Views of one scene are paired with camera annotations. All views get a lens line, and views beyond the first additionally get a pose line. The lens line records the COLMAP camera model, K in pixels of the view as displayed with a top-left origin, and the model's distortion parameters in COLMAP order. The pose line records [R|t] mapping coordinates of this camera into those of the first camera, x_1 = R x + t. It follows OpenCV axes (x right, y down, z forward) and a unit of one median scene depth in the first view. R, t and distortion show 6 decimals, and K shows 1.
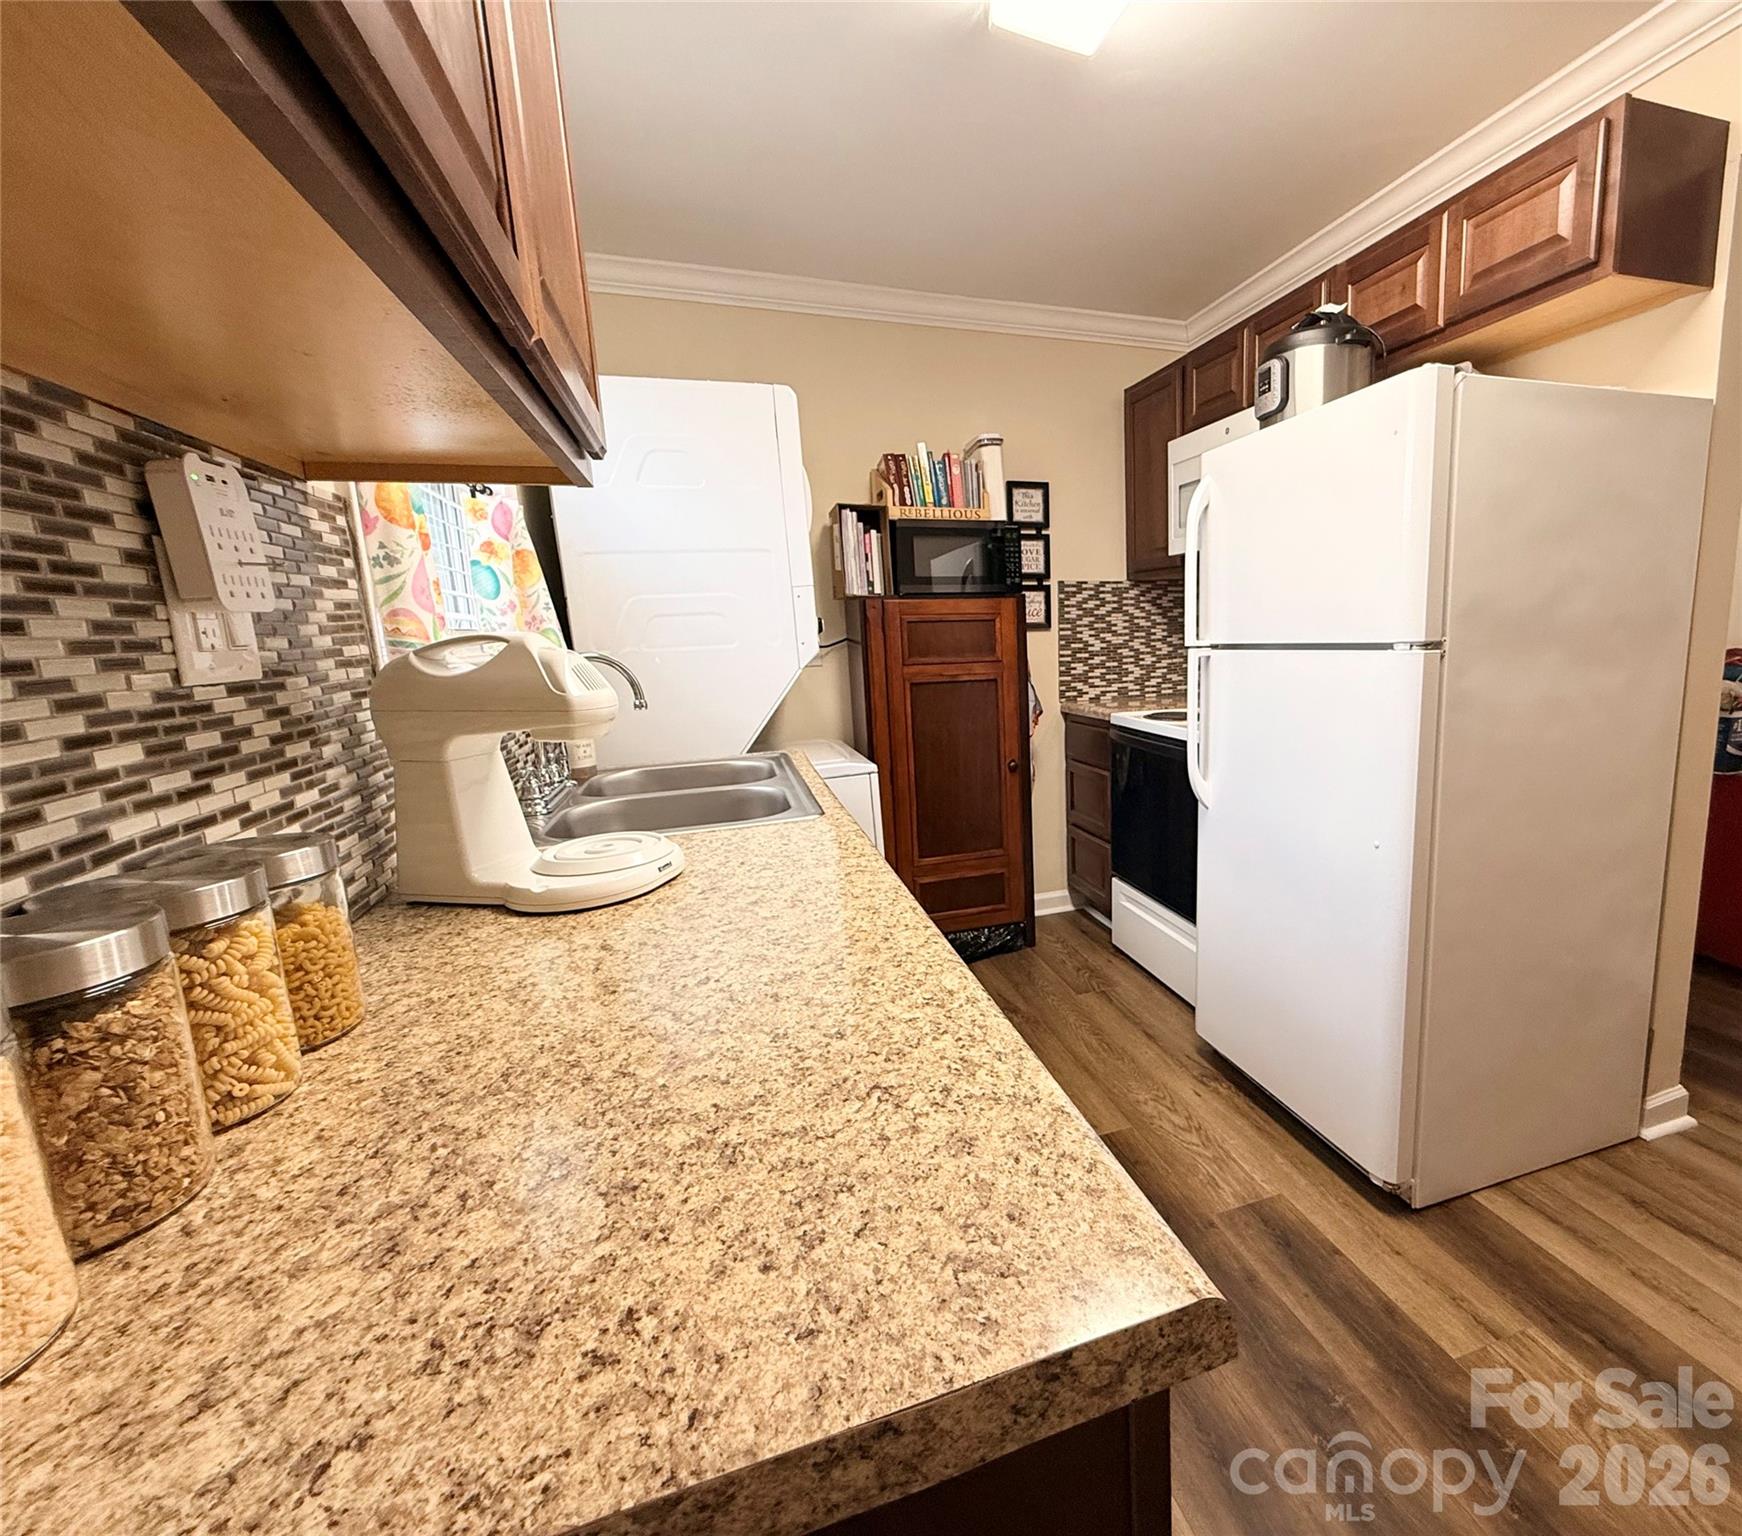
lens RADIAL K [[823.1, 0, 1016.8], [0, 823.1, 770.5], [0, 0, 1]] dist [0.001778, 0.000476]
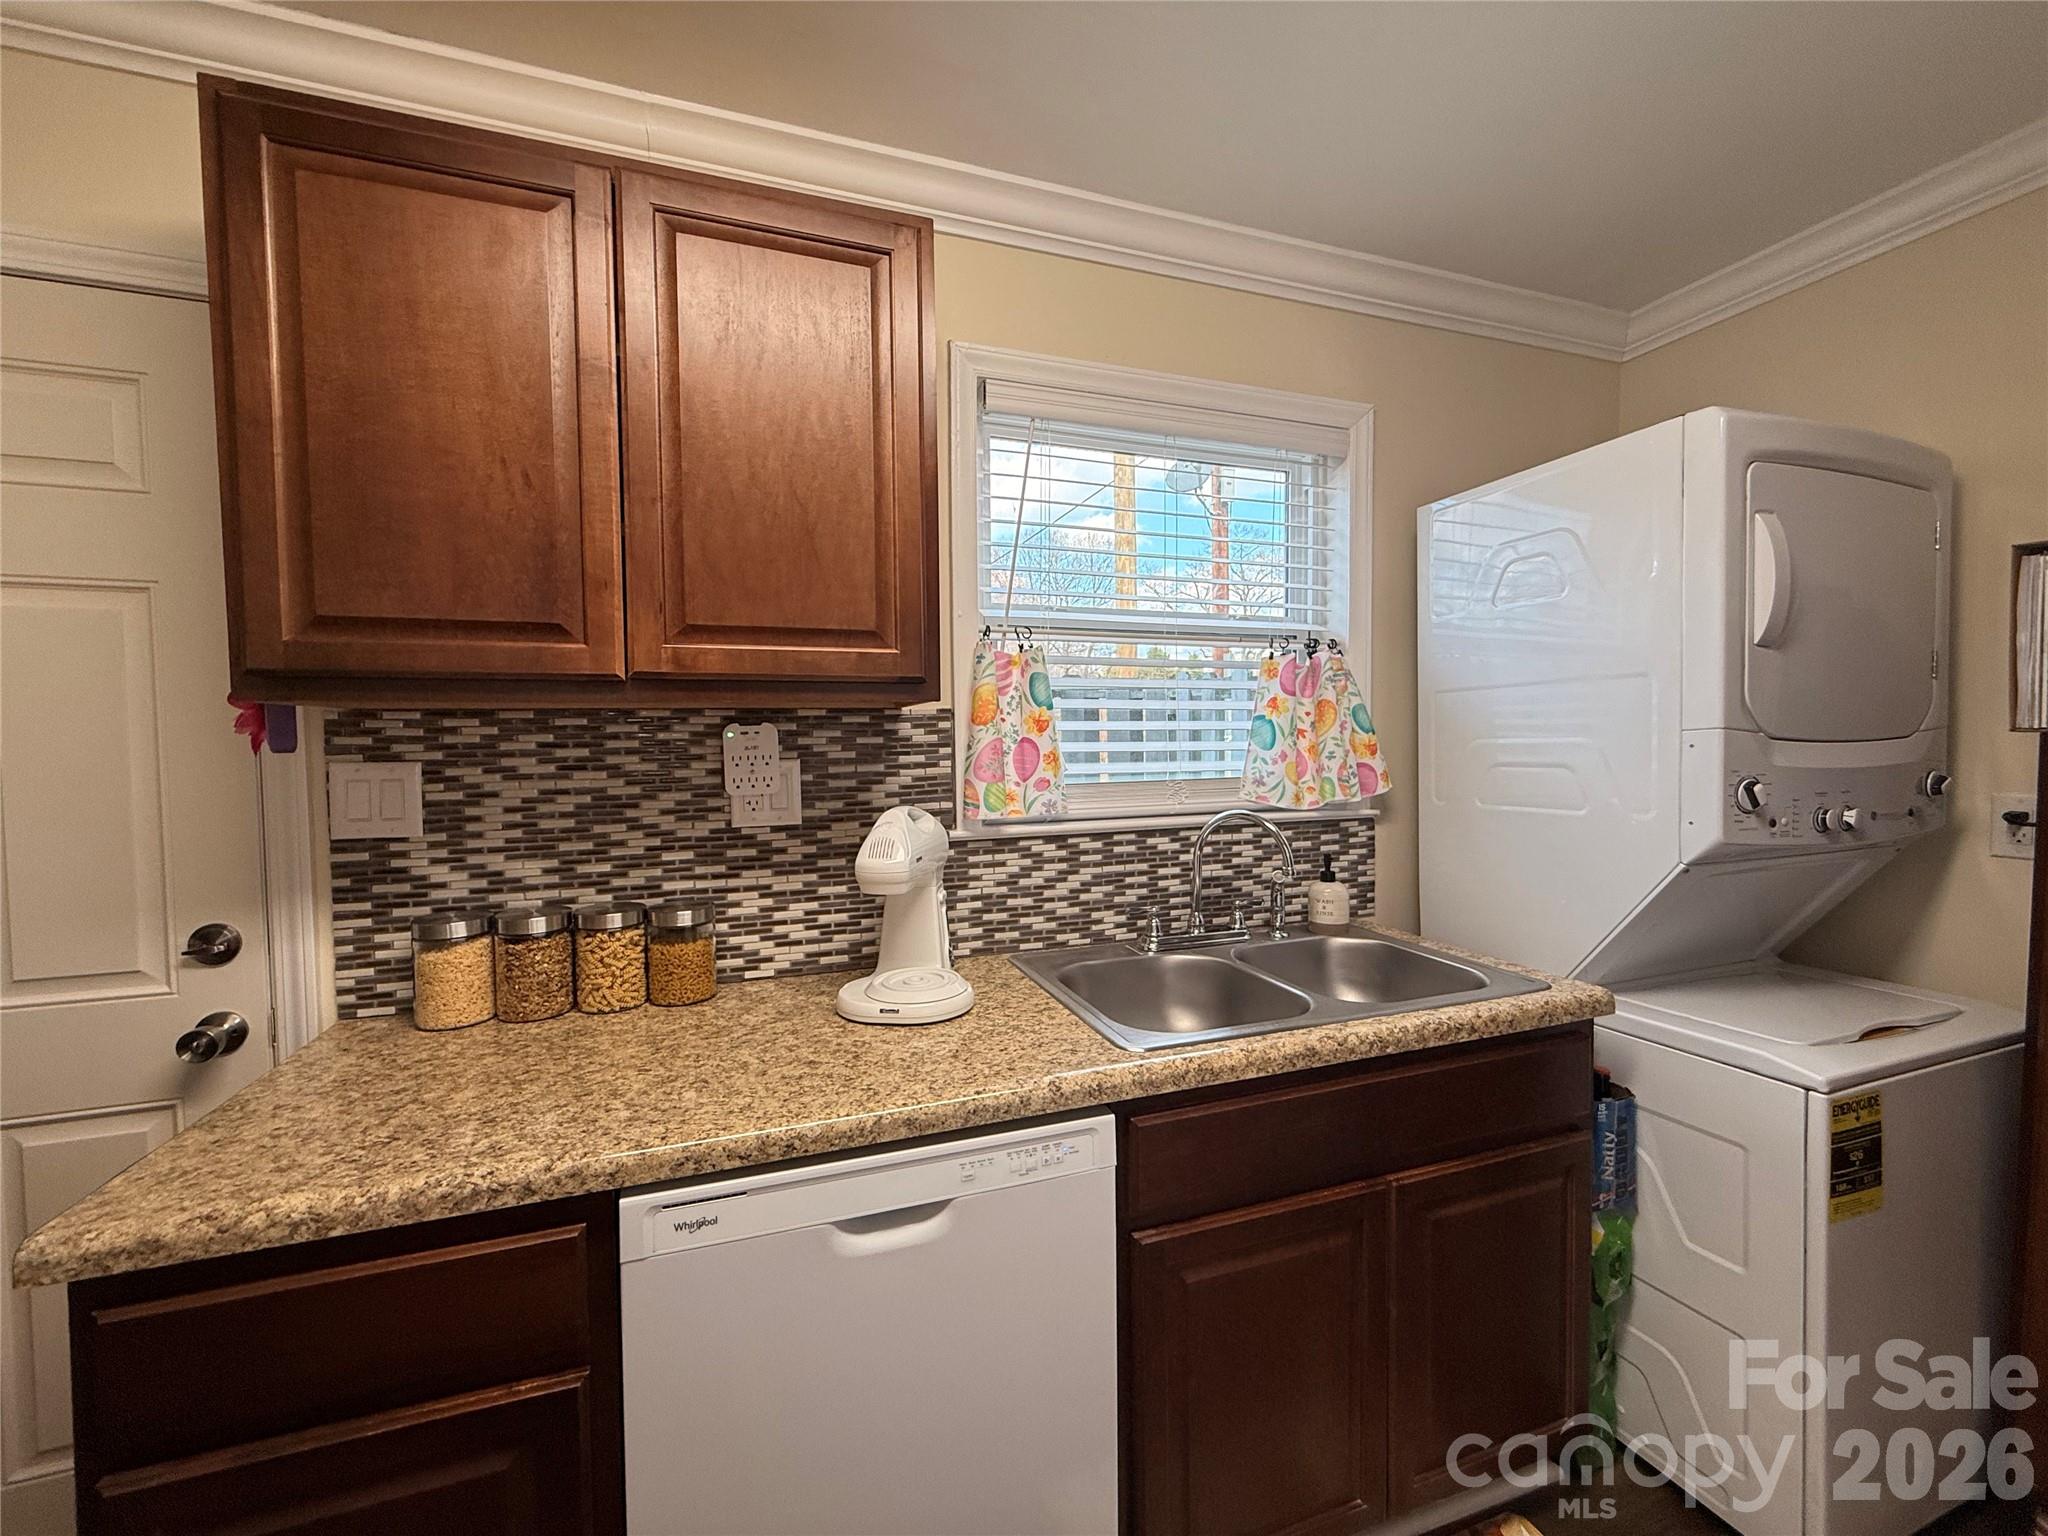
lens RADIAL K [[822.1, 0, 1024.7], [0, 822.1, 767.7], [0, 0, 1]] dist [0.001158, -0.000129]
pose [[-0.013744, 0.073577, -0.997195, 0.269576], [-0.158684, 0.984490, 0.074826, -0.128598], [0.987234, 0.159268, -0.001855, 0.412002]]
